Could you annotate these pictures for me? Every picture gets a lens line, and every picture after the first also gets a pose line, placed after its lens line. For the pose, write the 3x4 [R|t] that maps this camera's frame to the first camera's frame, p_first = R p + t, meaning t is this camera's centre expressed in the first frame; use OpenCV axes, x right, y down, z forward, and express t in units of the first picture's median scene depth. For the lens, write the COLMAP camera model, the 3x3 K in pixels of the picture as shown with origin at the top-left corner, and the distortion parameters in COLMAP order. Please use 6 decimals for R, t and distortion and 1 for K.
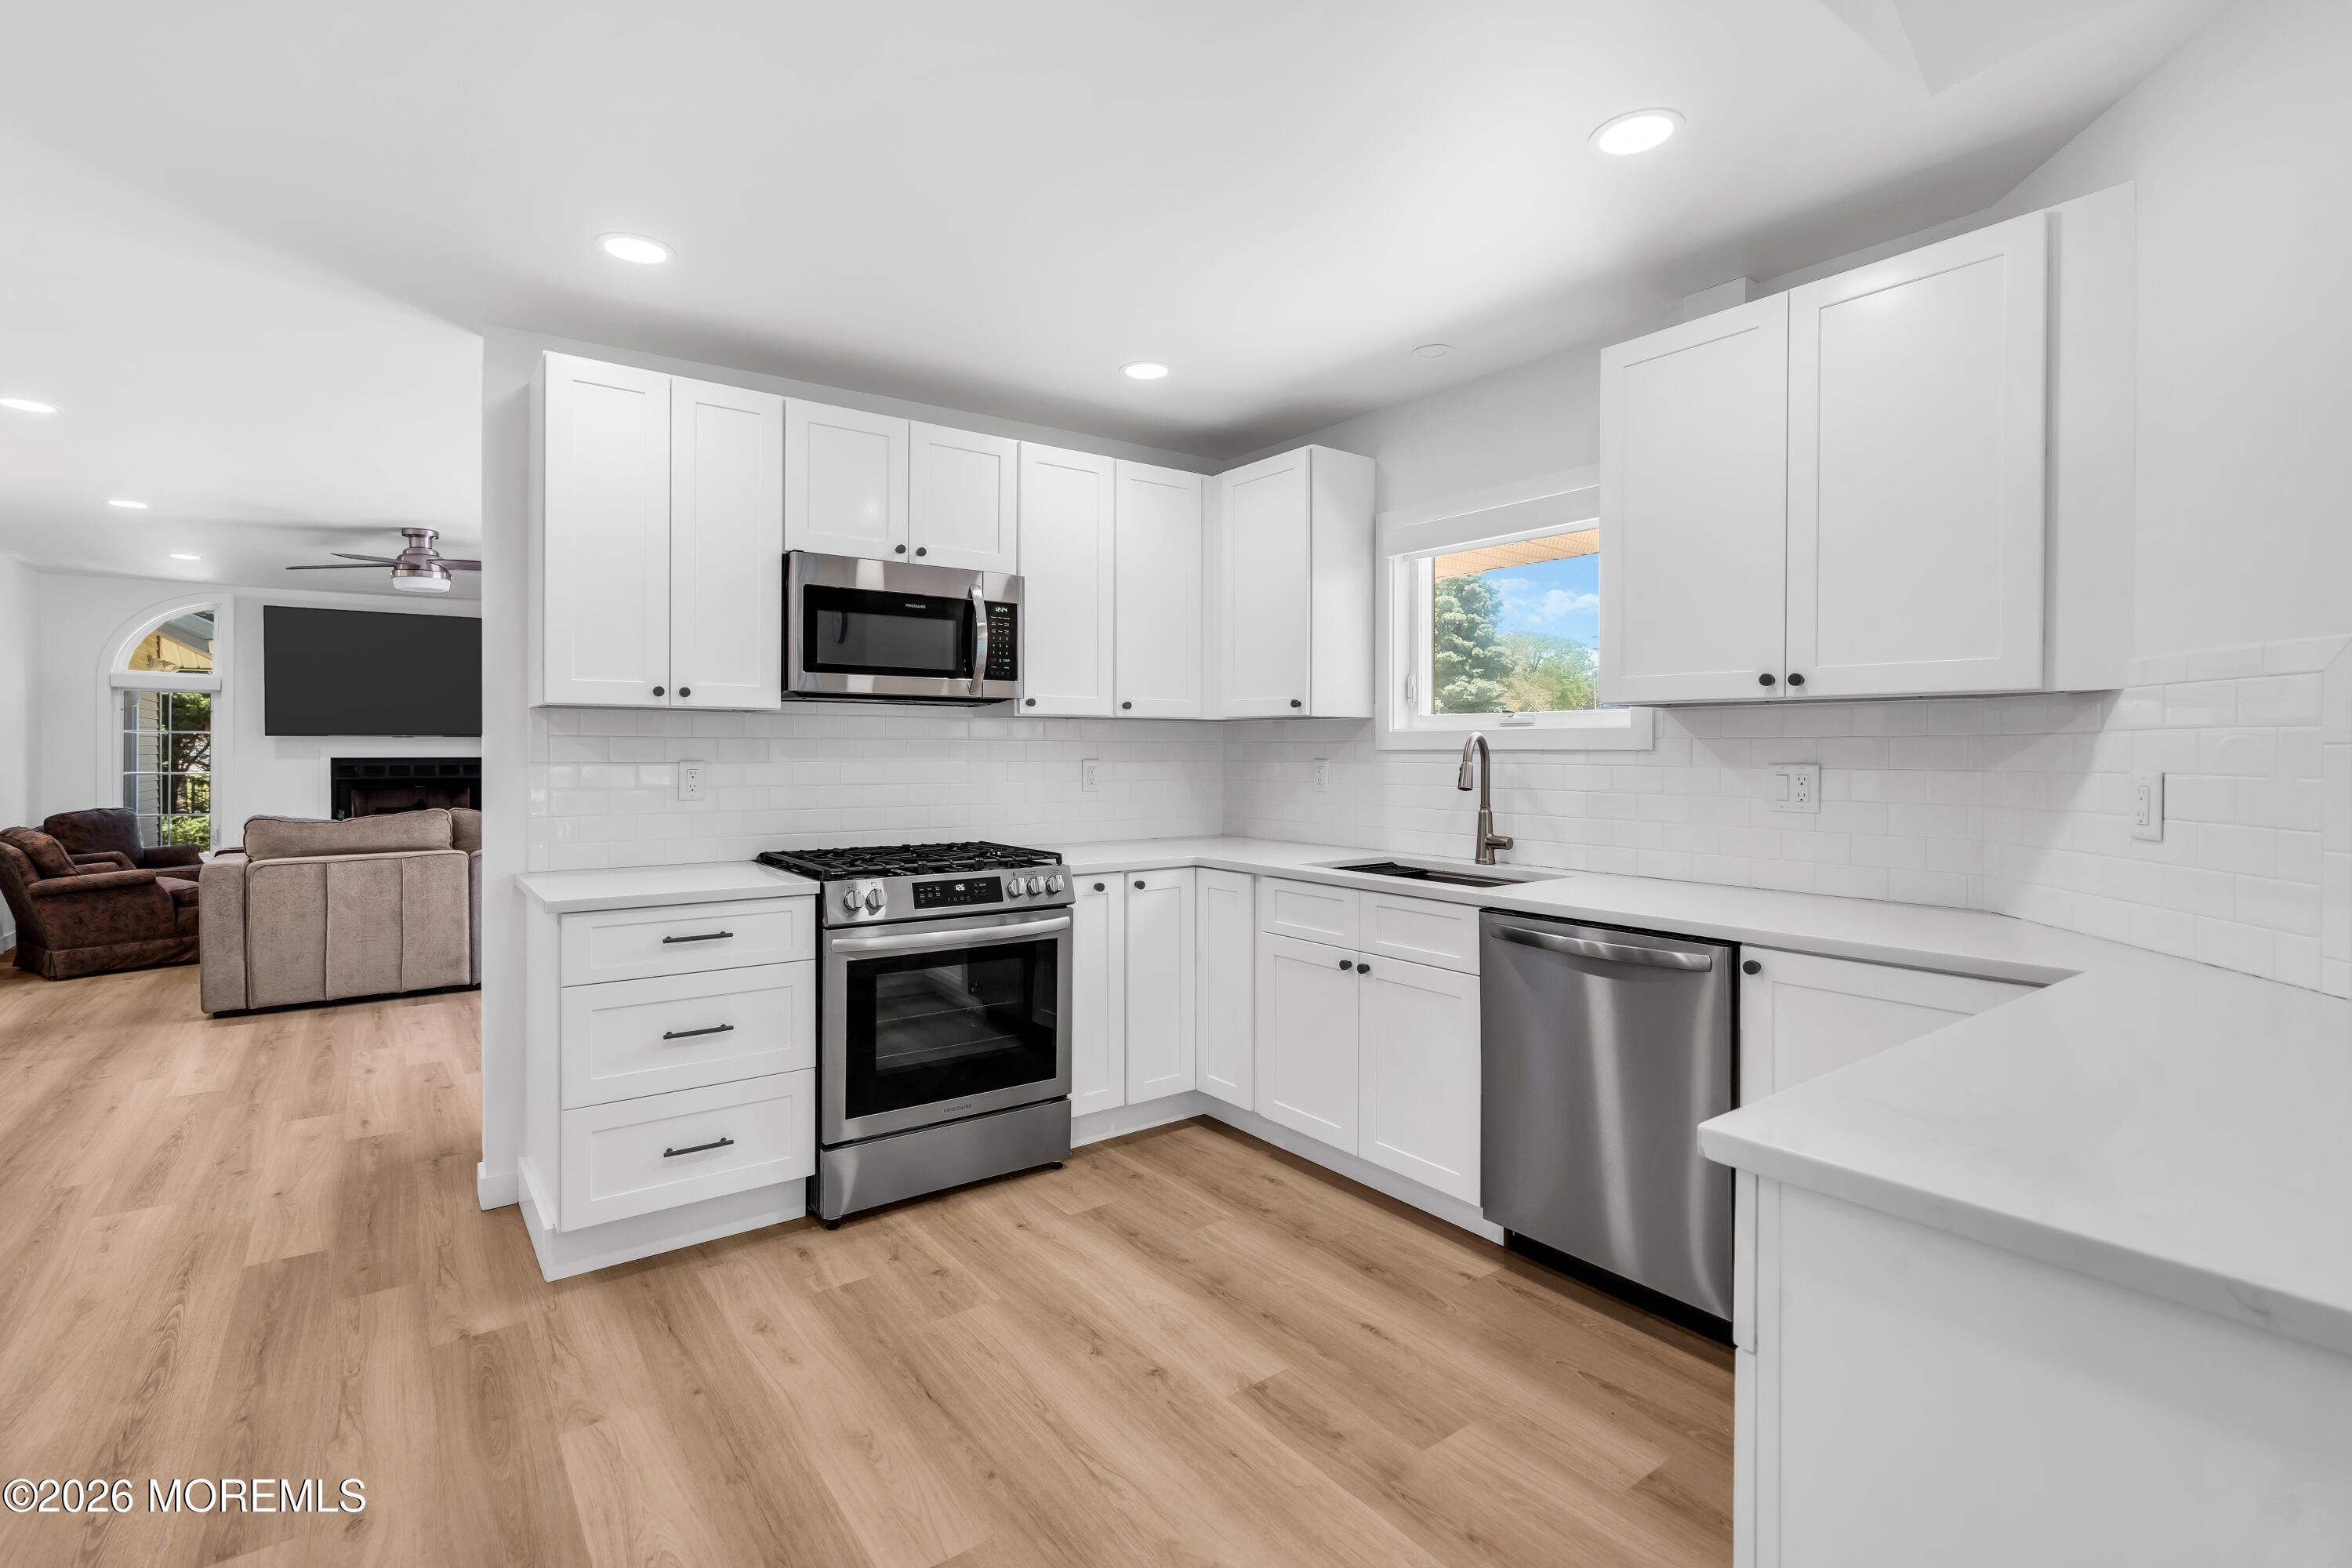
lens RADIAL K [[1088.1, 0, 1159.7], [0, 1088.1, 754.3], [0, 0, 1]] dist [-0.000803, 0.000805]
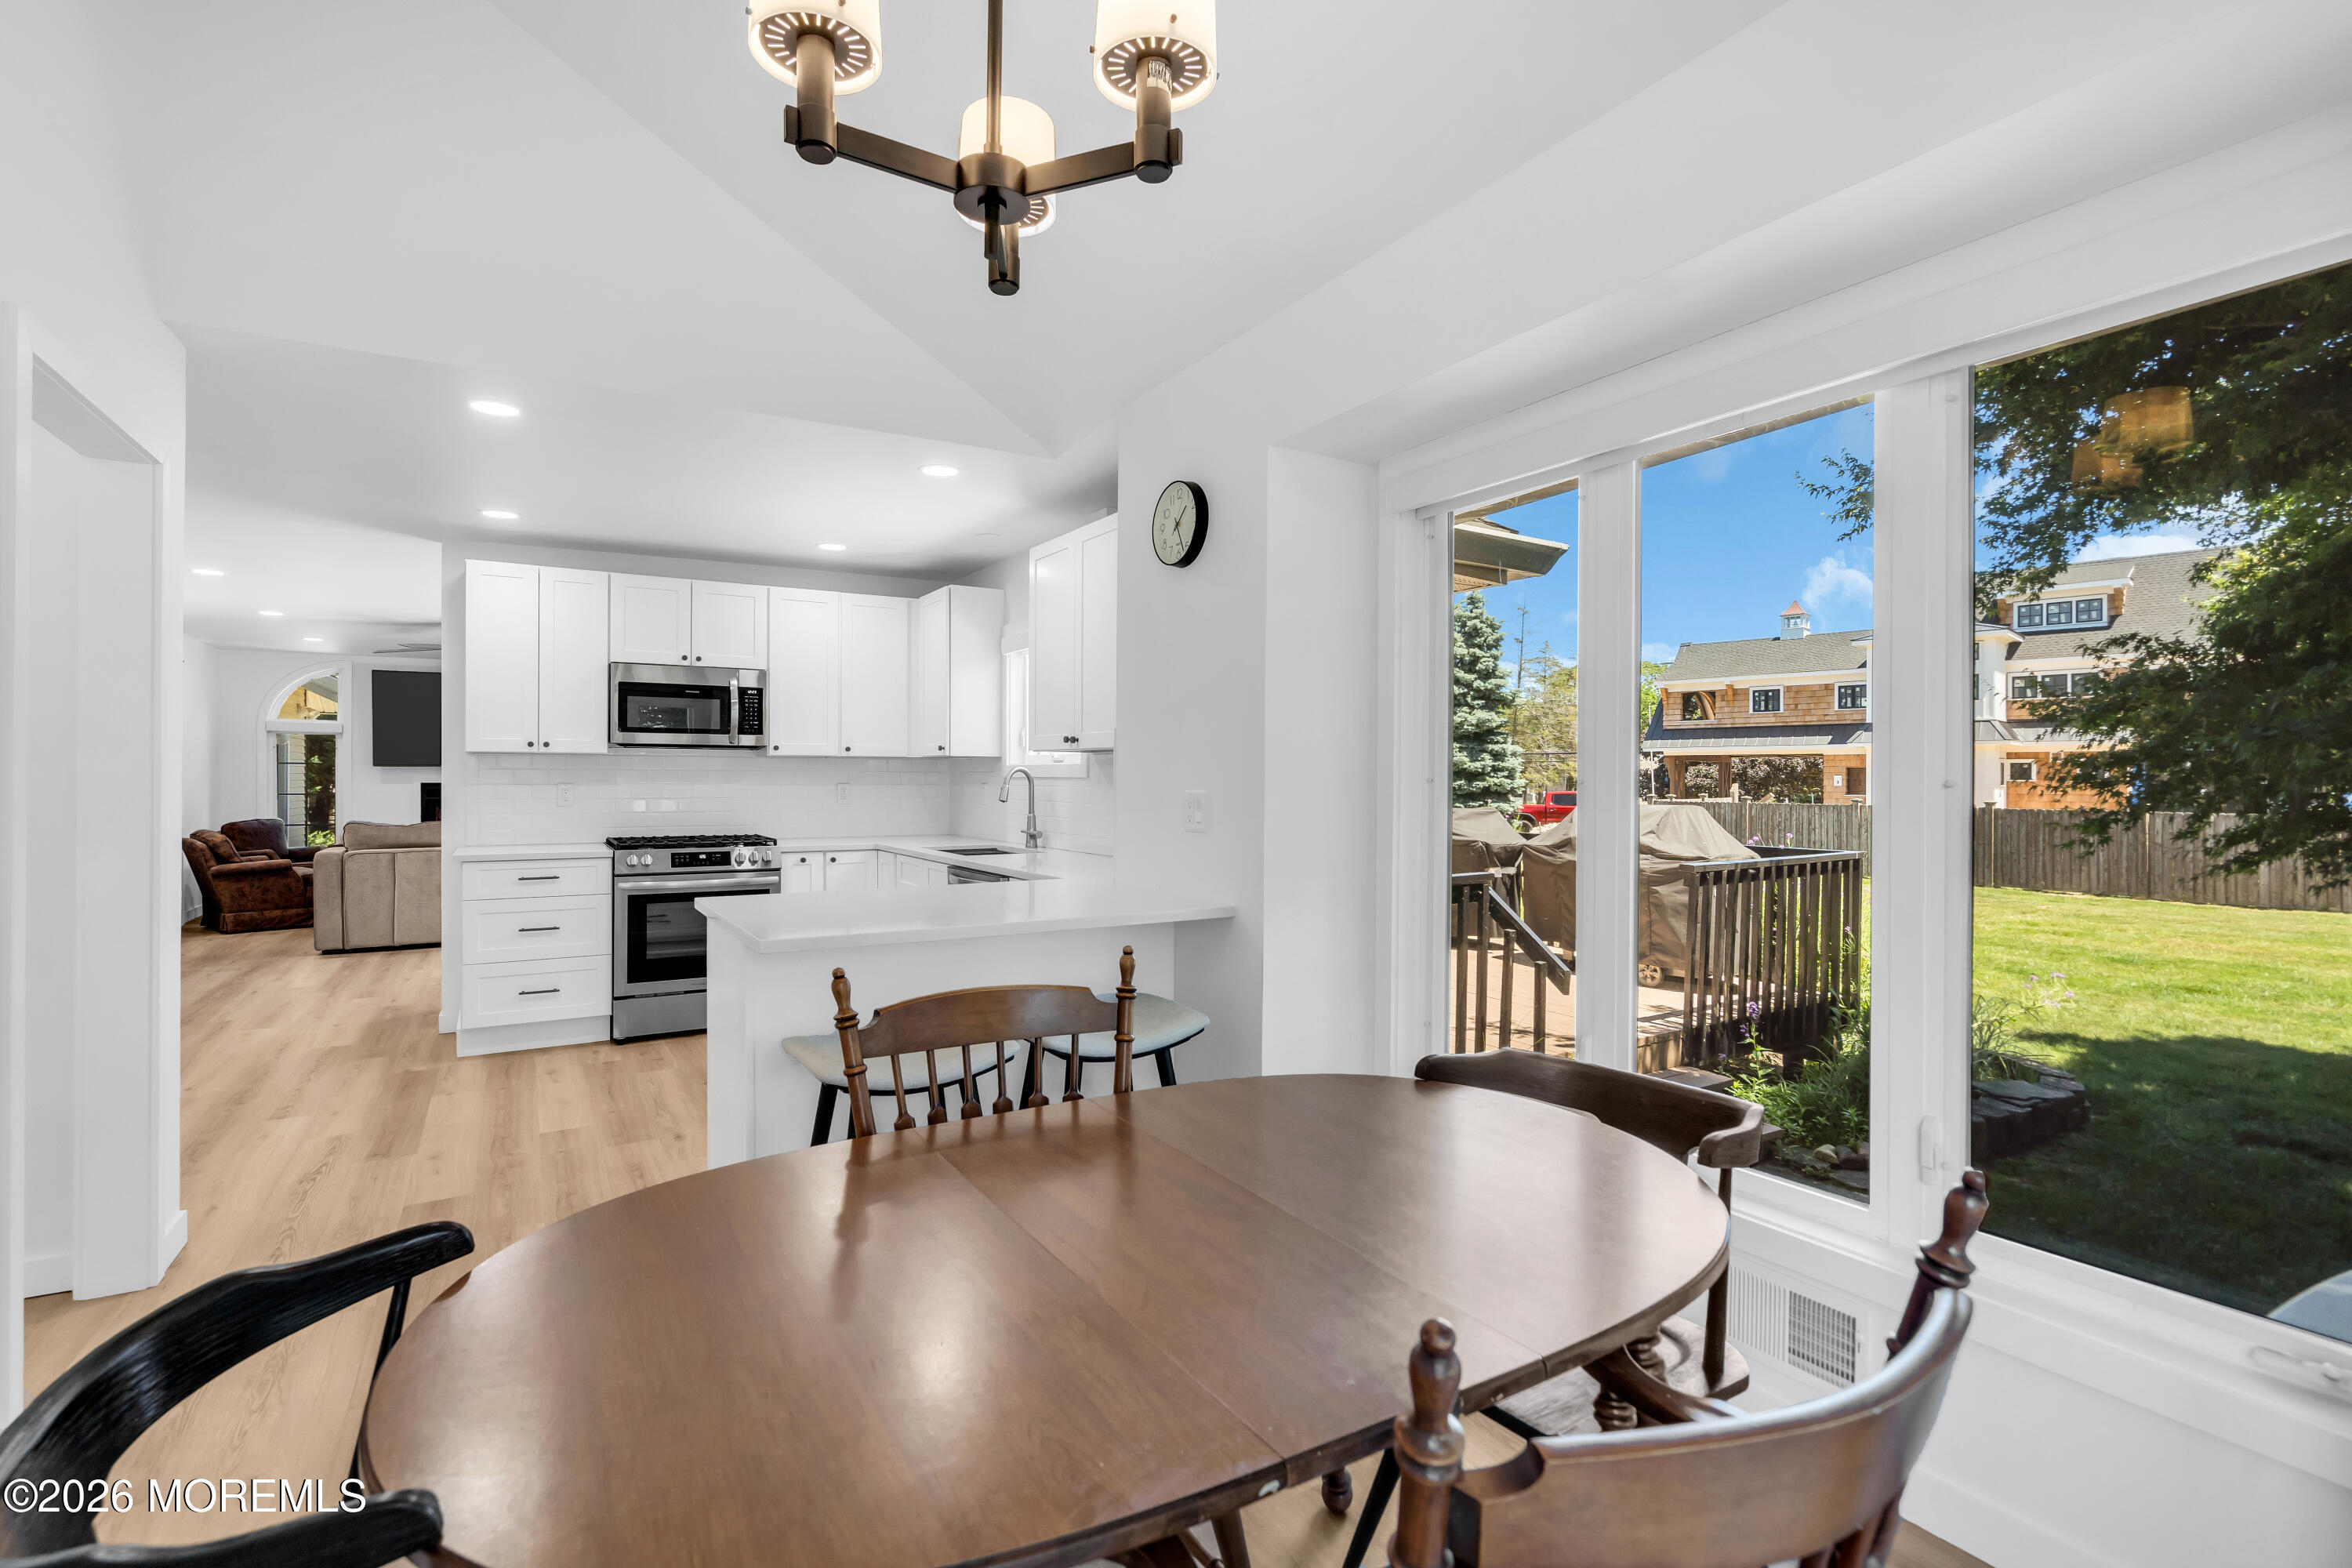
lens RADIAL K [[1089.5, 0, 1167.8], [0, 1089.5, 777.2], [0, 0, 1]] dist [0.000543, -0.000124]
pose [[0.996213, 0.001026, -0.086941, 0.633700], [-0.001358, 0.999992, -0.003754, 0.001533], [0.086937, 0.003858, 0.996206, -0.596261]]
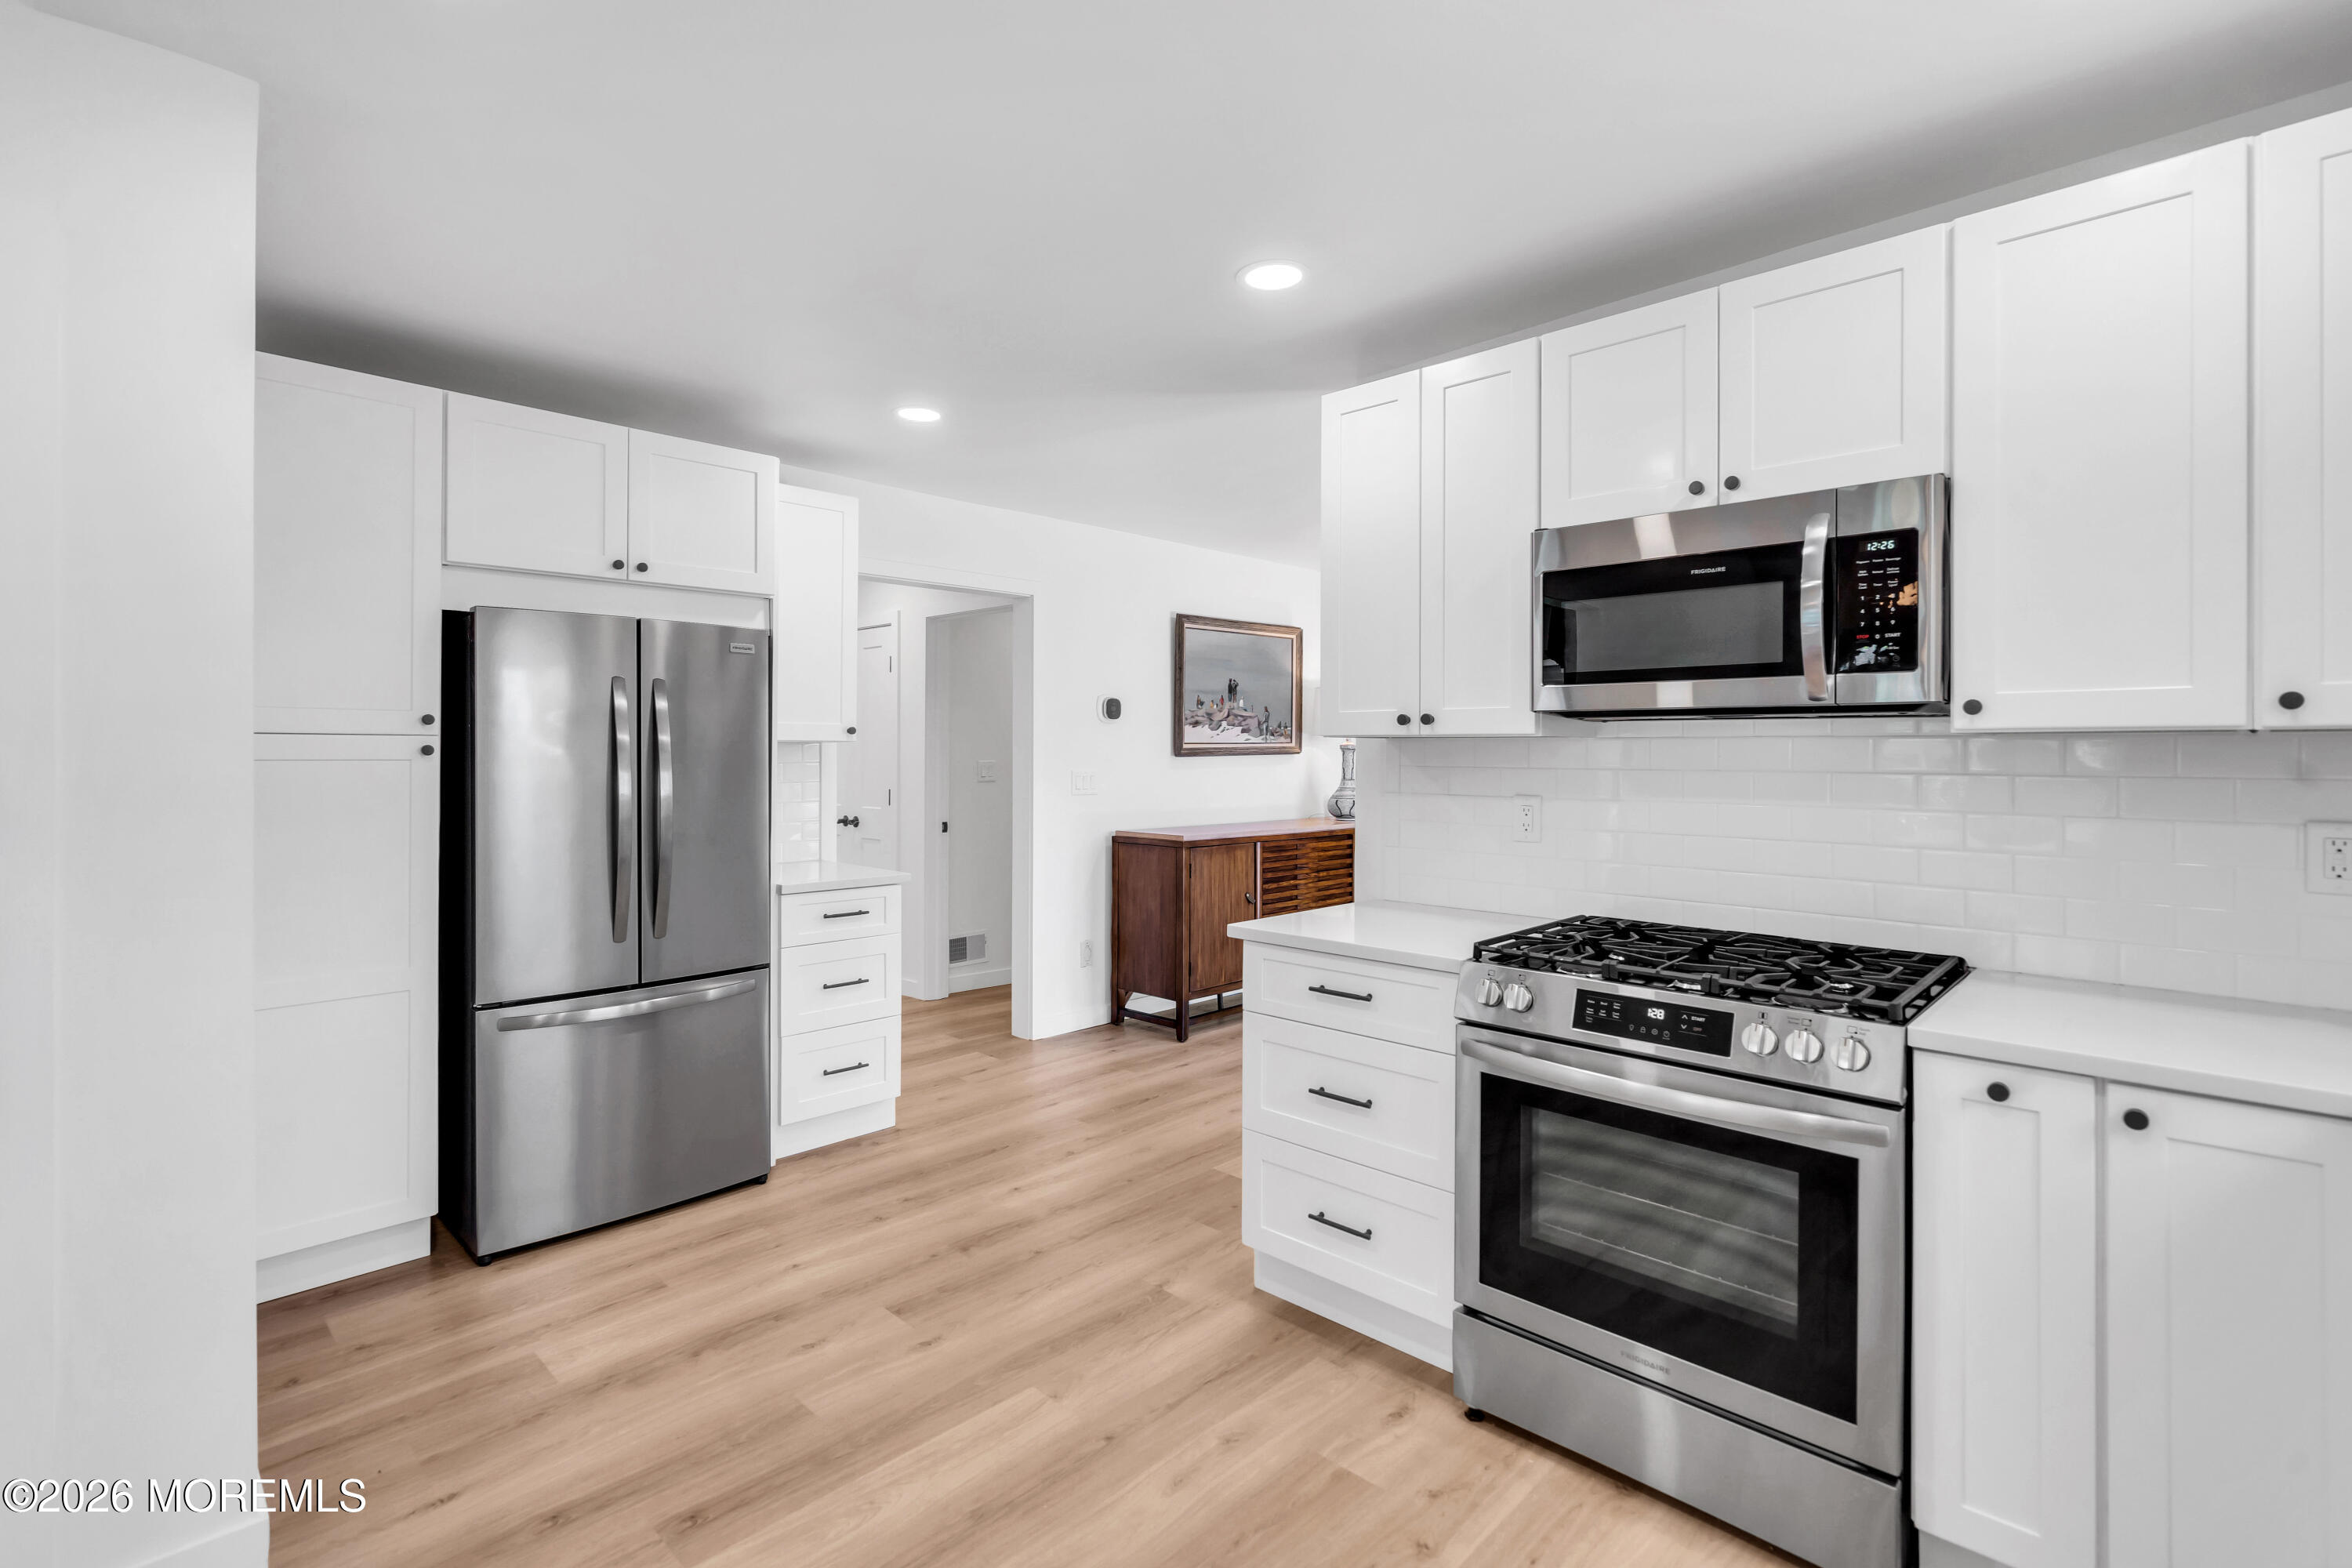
lens RADIAL K [[1088.1, 0, 1159.7], [0, 1088.1, 754.3], [0, 0, 1]] dist [-0.000803, 0.000805]
pose [[0.162530, -0.001726, -0.986702, 0.350861], [-0.009556, 0.999949, -0.003323, -0.020389], [0.986657, 0.009969, 0.162506, 0.552417]]
